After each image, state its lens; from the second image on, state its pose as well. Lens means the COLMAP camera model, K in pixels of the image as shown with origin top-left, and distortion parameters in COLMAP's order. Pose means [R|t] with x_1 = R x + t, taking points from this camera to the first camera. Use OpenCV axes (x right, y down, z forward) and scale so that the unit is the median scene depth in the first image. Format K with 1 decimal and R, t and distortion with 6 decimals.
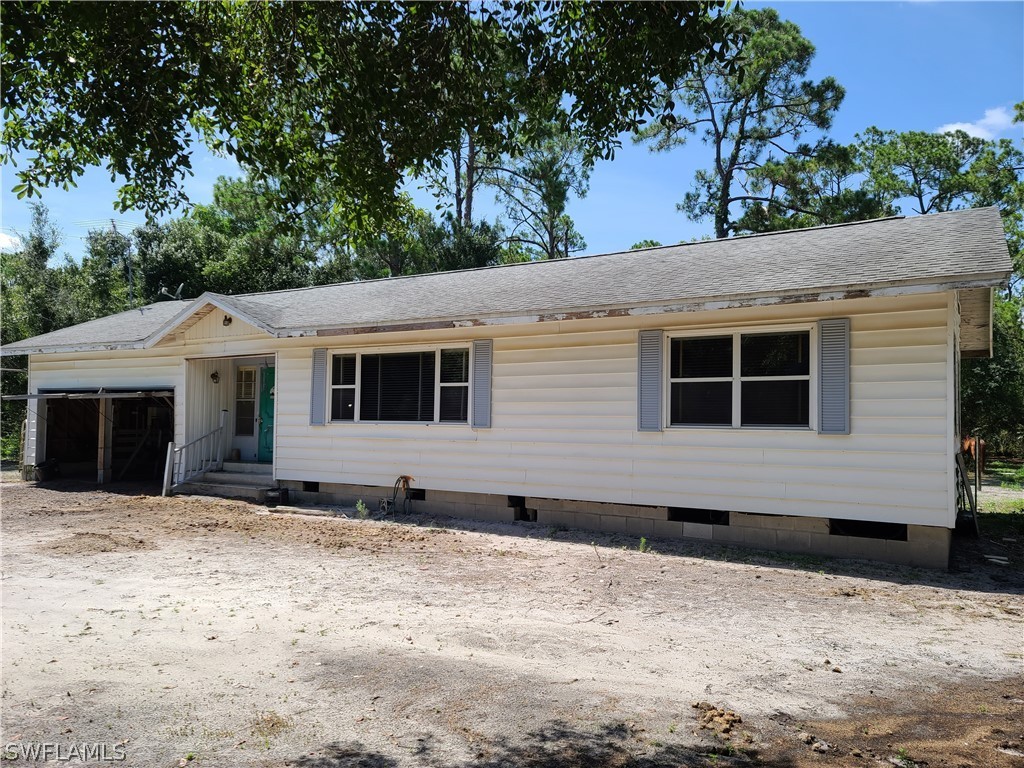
lens RADIAL K [[756.8, 0, 519.5], [0, 756.8, 382.4], [0, 0, 1]] dist [0.008943, -0.001856]
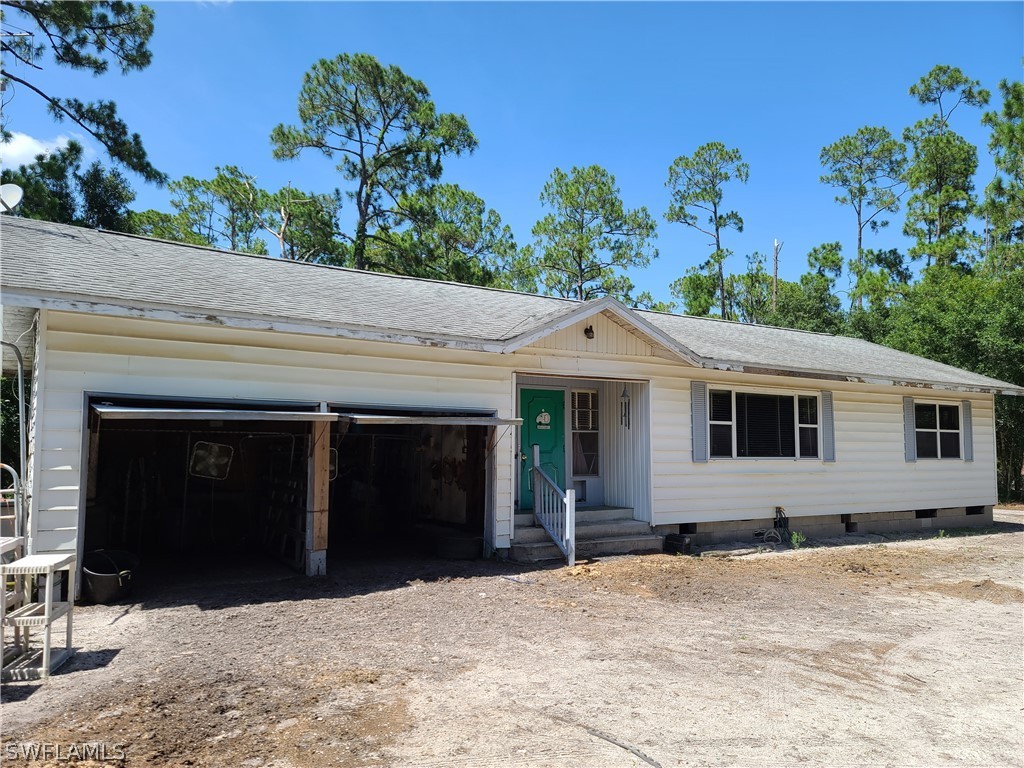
lens RADIAL K [[756.8, 0, 518.8], [0, 756.8, 389.2], [0, 0, 1]] dist [0.008943, -0.001856]
pose [[0.463887, 0.065837, 0.883445, -1.312689], [-0.045508, 0.997689, -0.050455, 0.025230], [-0.884725, -0.016799, 0.465811, 0.820739]]
